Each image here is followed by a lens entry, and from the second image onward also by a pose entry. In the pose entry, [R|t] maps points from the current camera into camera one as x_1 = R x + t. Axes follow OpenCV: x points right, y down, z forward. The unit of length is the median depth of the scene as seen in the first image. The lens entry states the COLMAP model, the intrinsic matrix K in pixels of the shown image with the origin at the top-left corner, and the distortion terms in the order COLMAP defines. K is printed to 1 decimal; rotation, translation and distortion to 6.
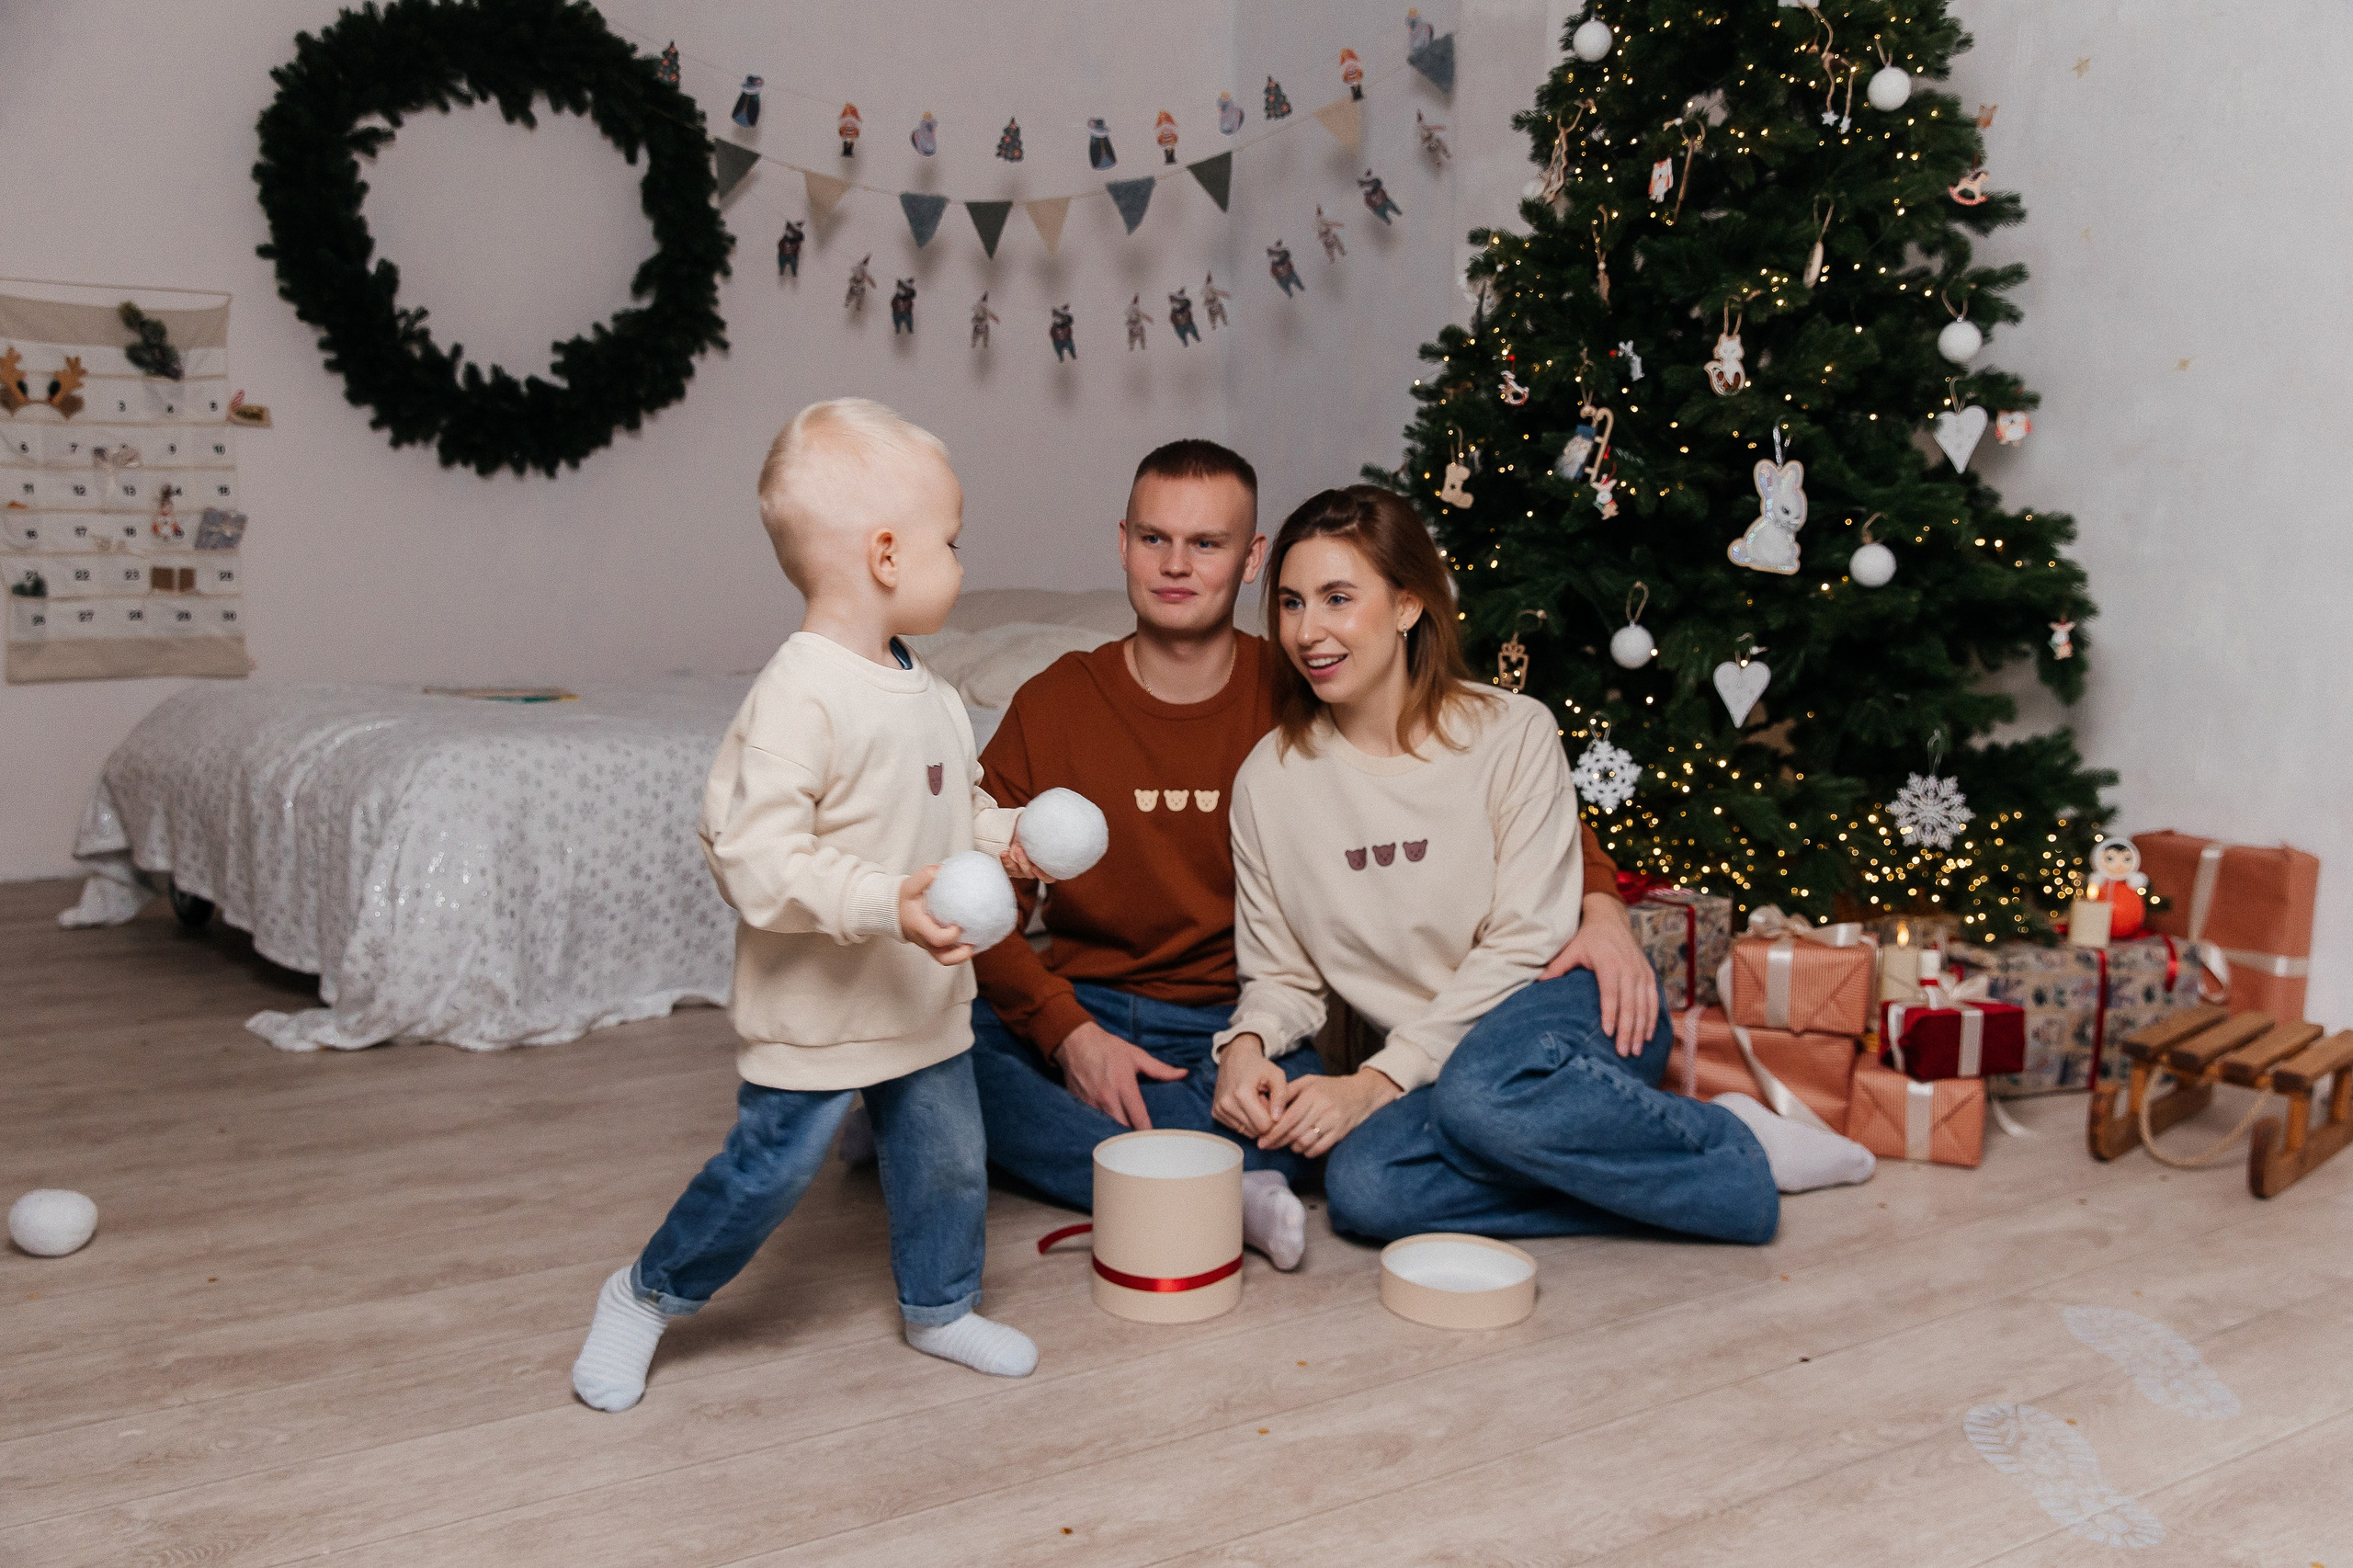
lens RADIAL K [[2006.2, 0, 1199.1], [0, 2006.2, 790.4], [0, 0, 1]] dist [-0.012899, -0.004084]
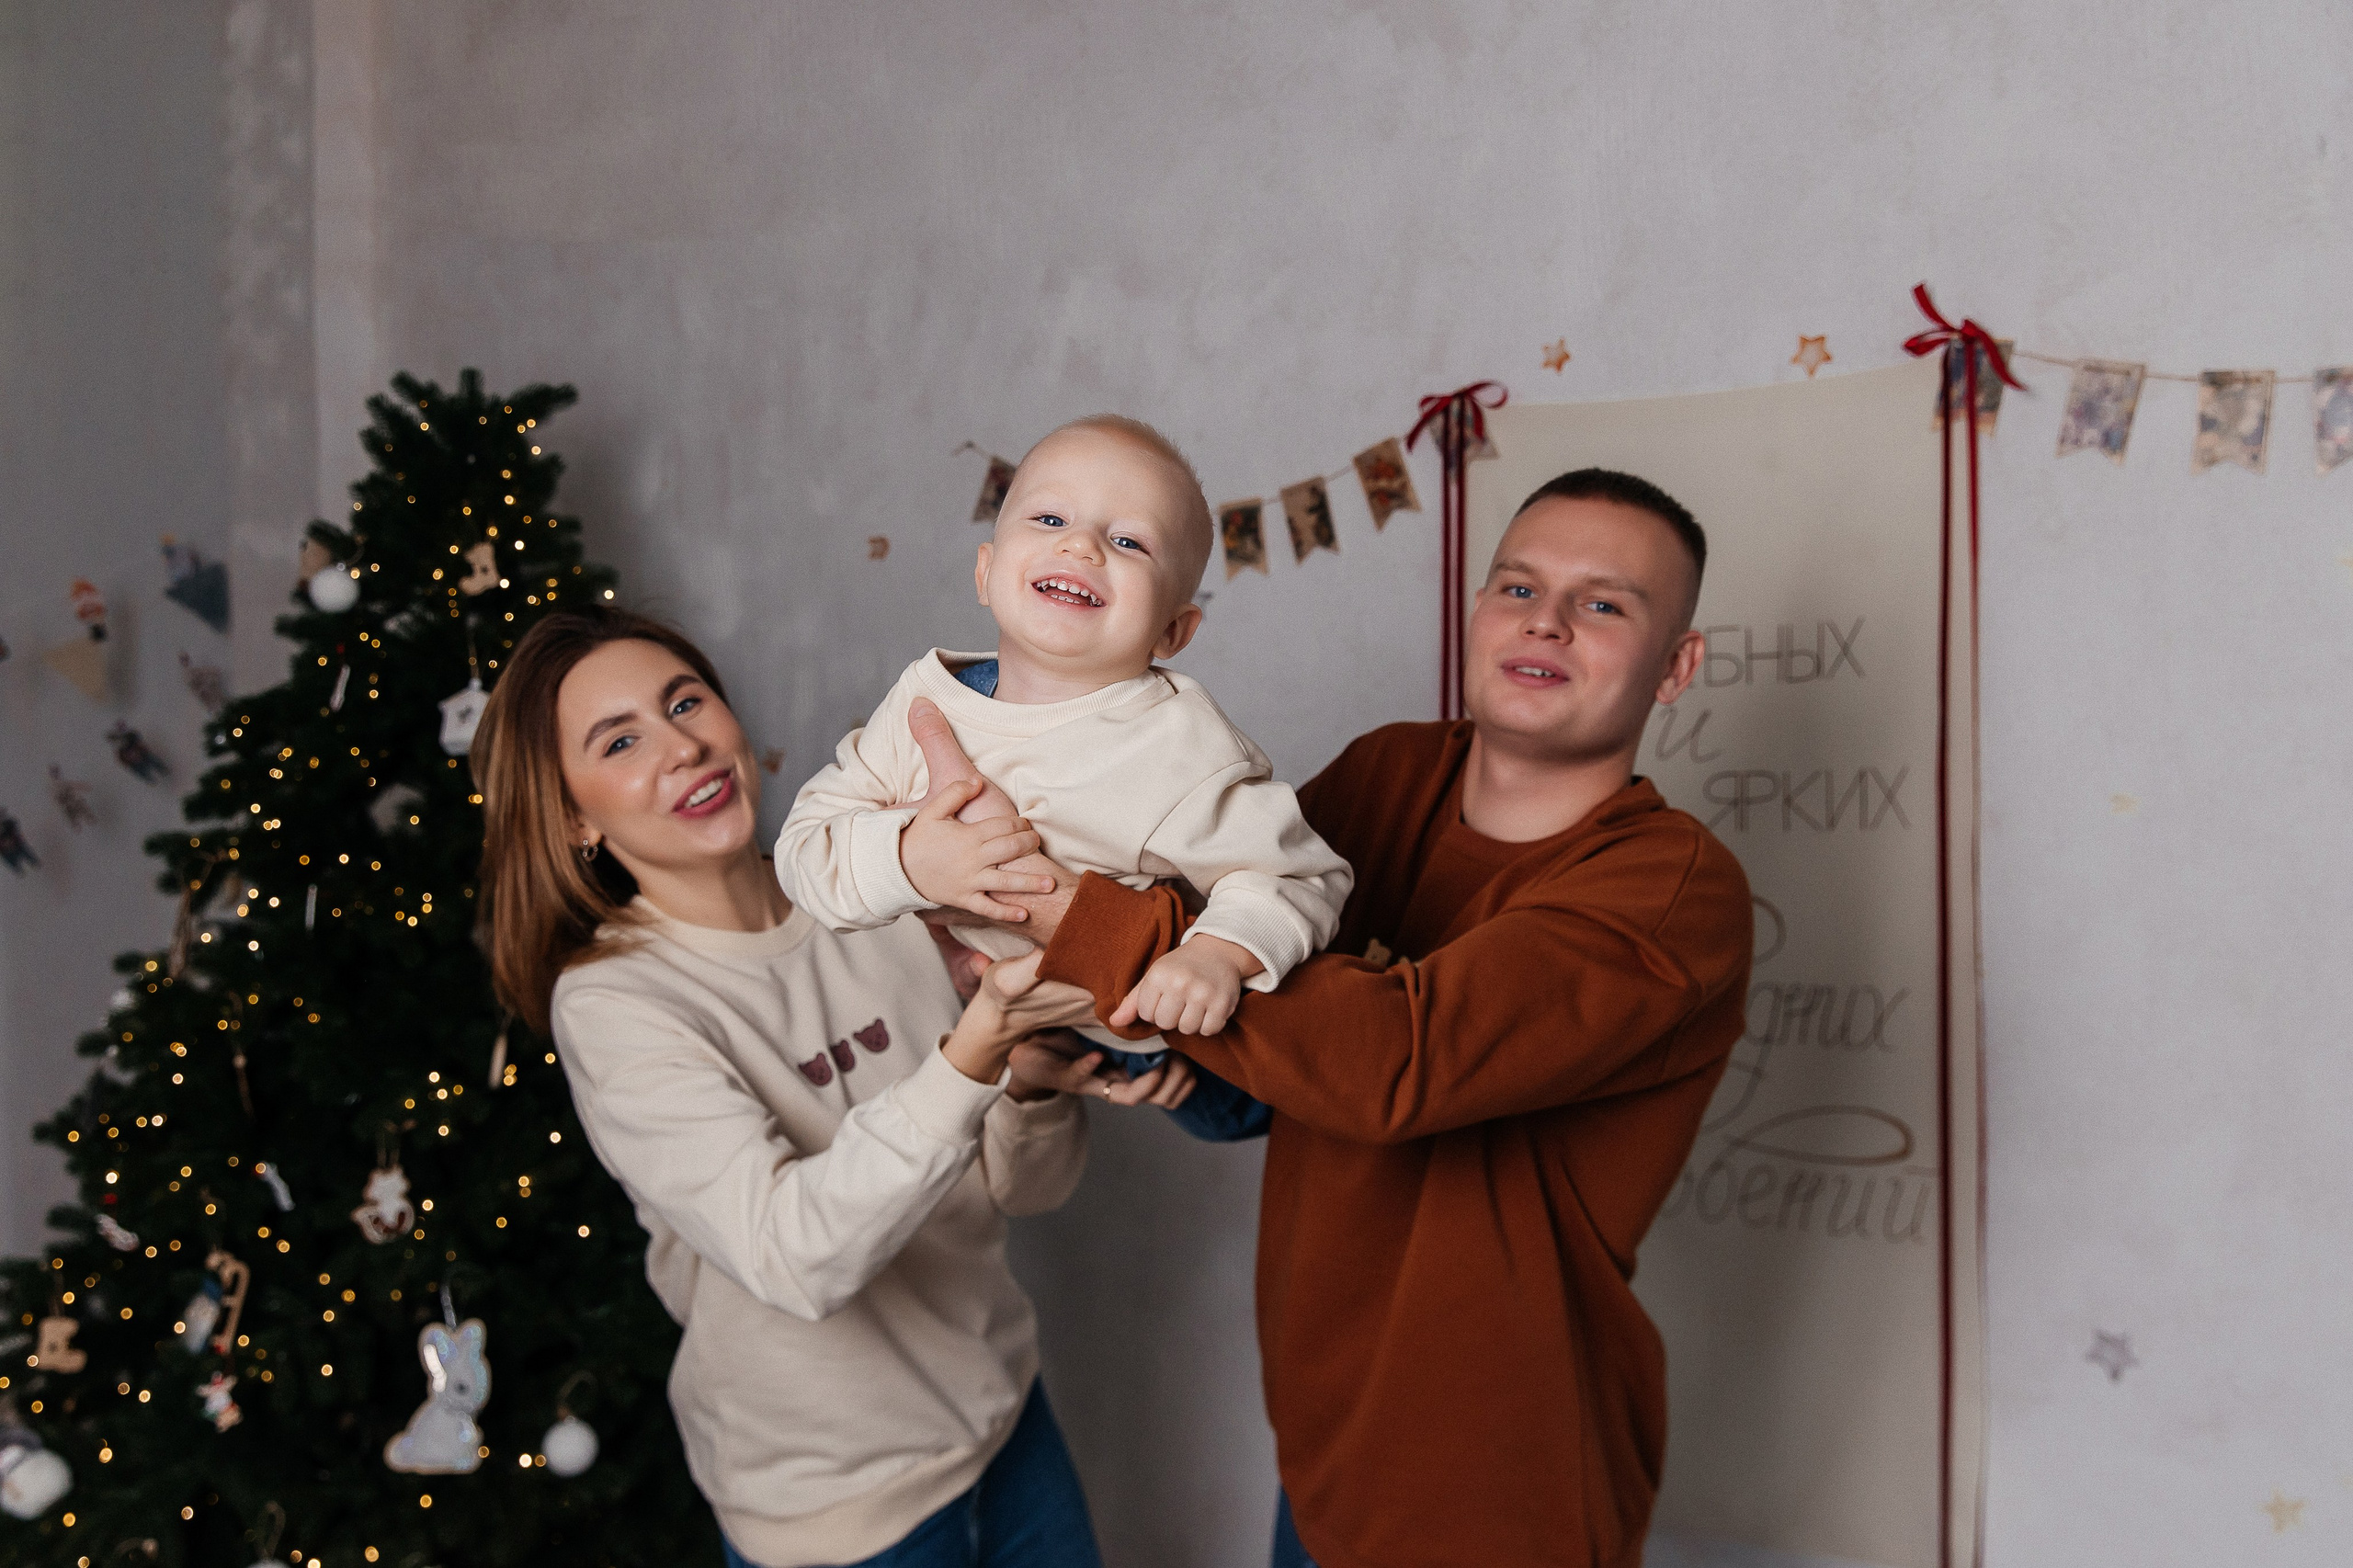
lens RADIAL K [[2072.2, 0, 1190.2], [0, 2072.2, 804.0], [0, 0, 1]] dist [-0.007502, 0.011368]
pose [[0.909146, -0.035061, 0.414999, 0.211720], [0.079500, 0.992737, -0.090291, -0.265417], [-0.408819, 0.115080, 0.905330, 0.081108]]
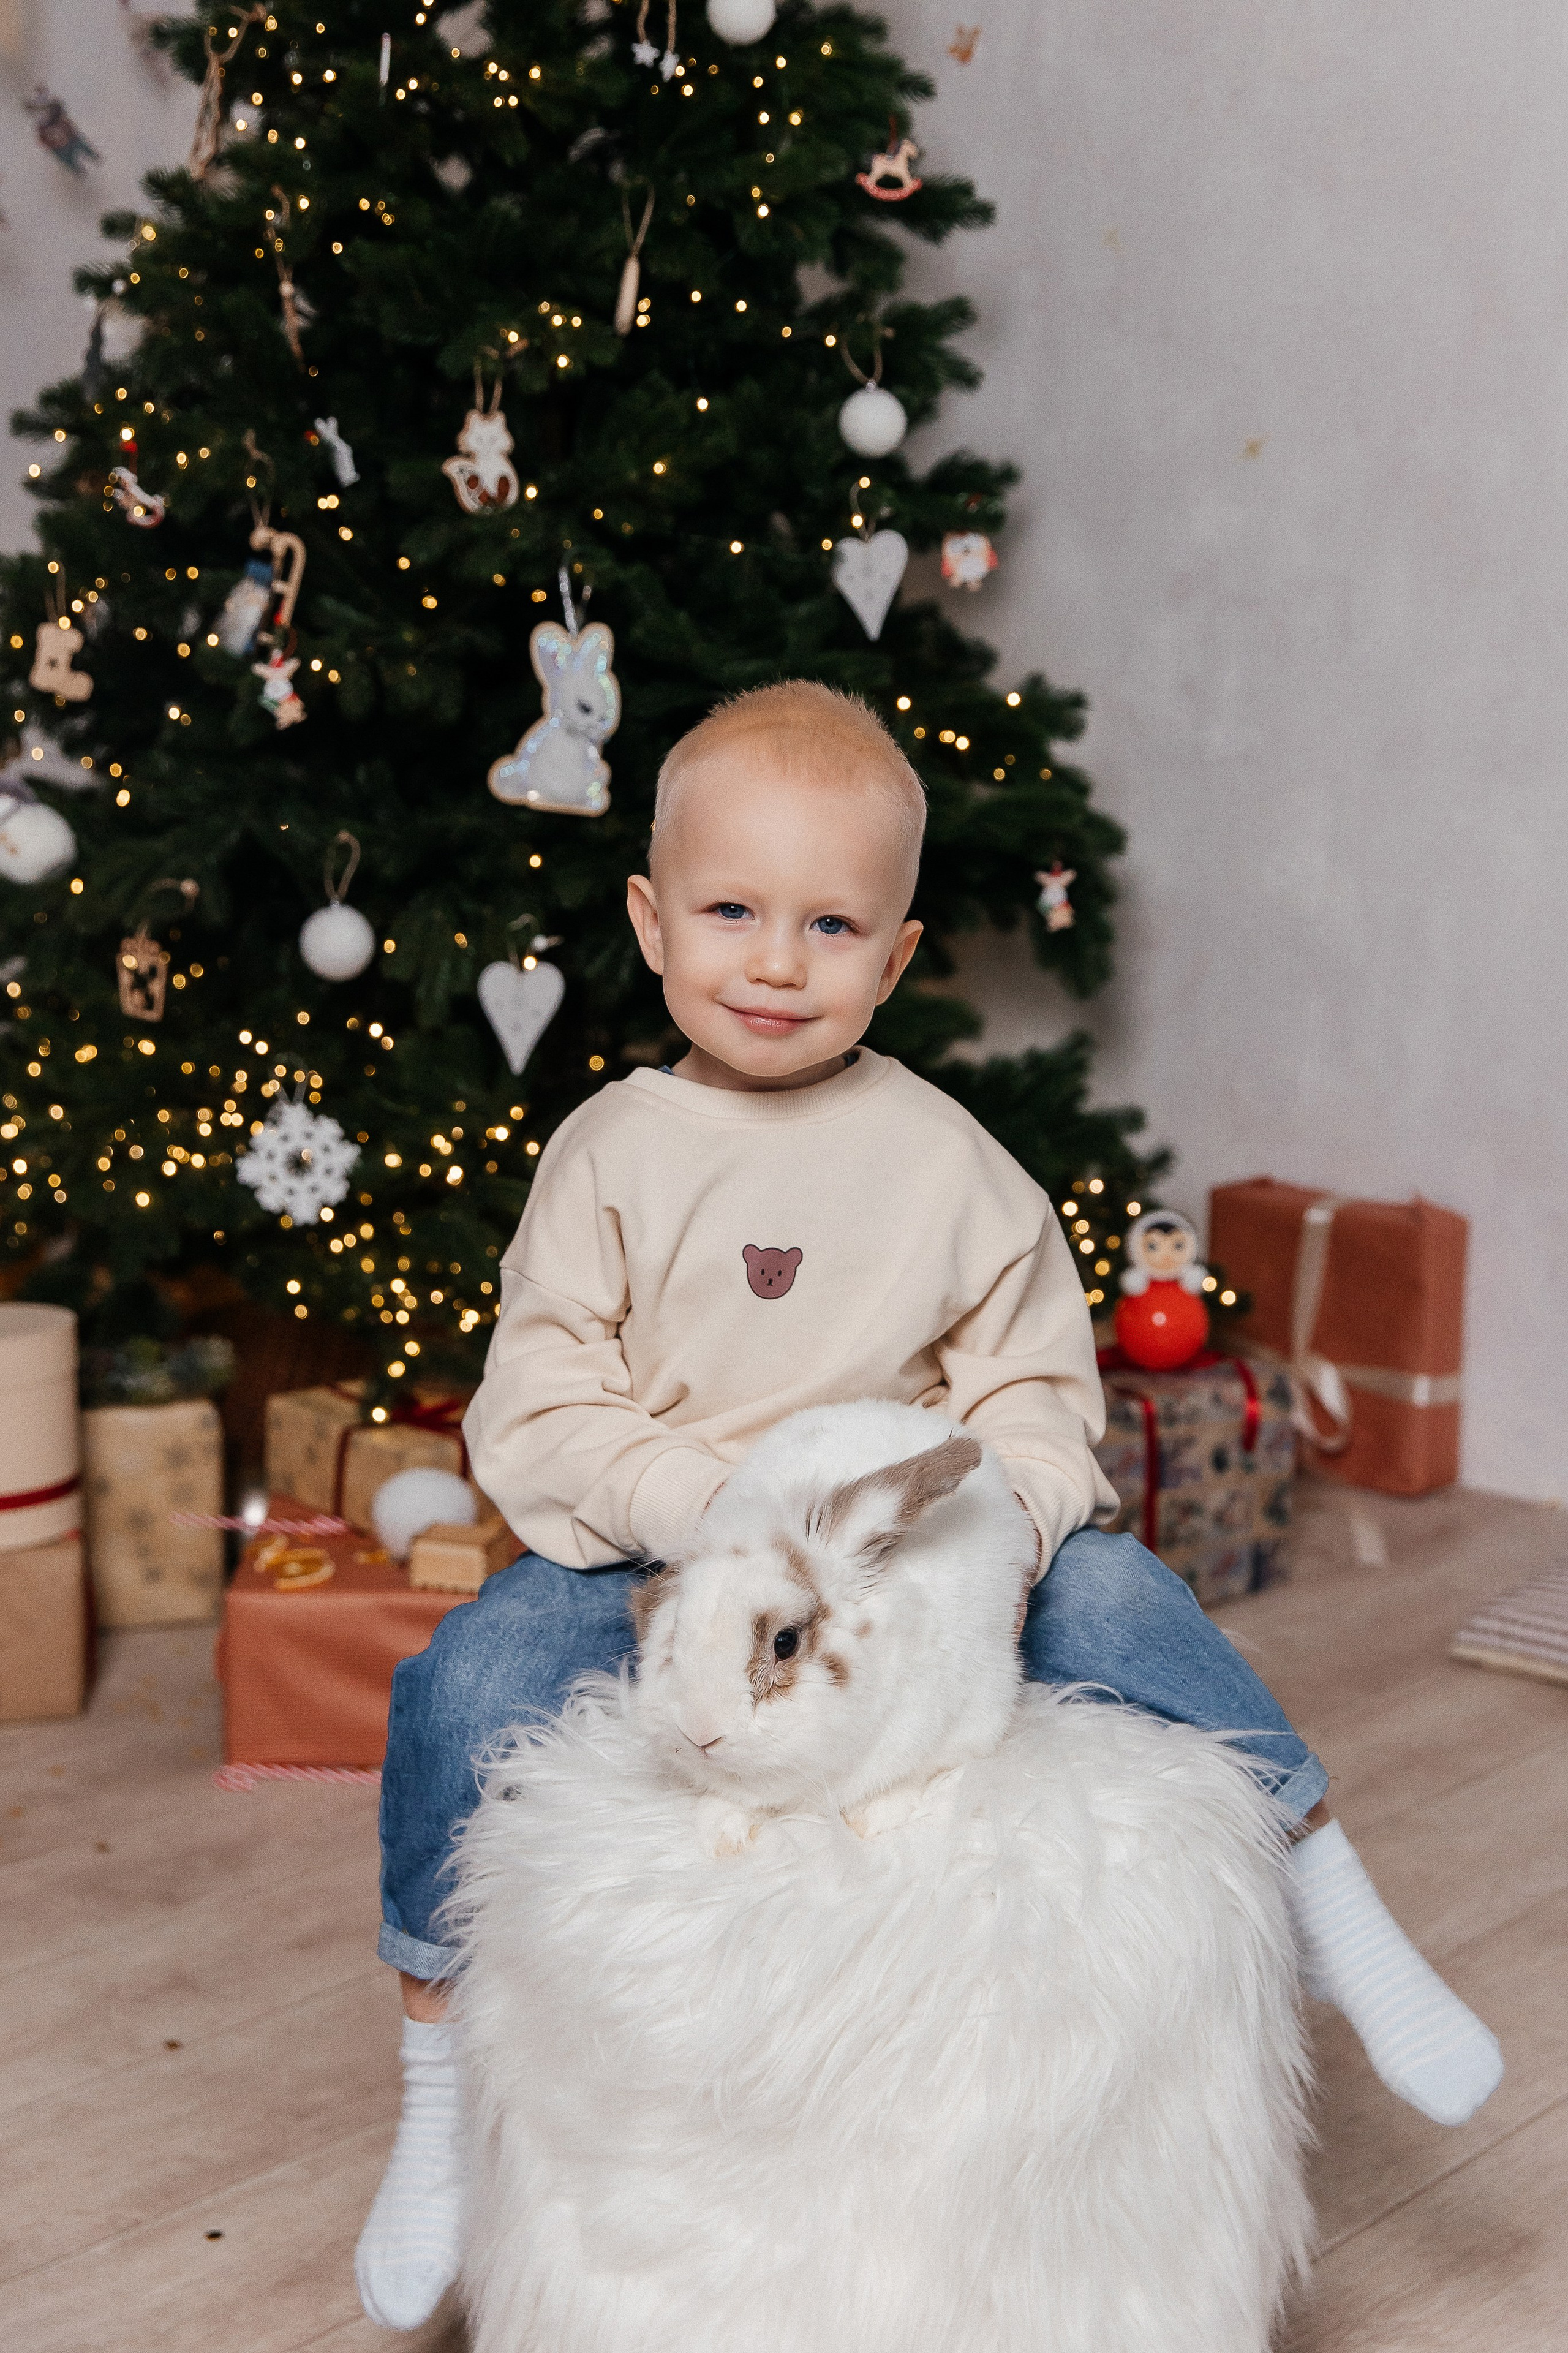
lens RADIAL K [[3172.6, 0, 856.7], [0, 3172.6, 1002.8], [0, 0, 1]] dist [0.005917, 0.031916]
pose [[0.969972, -0.038474, 0.240154, 0.134550], [0.040307, 0.999184, -0.002724, -0.043646], [-0.239853, 0.012322, 0.970731, 0.056415]]
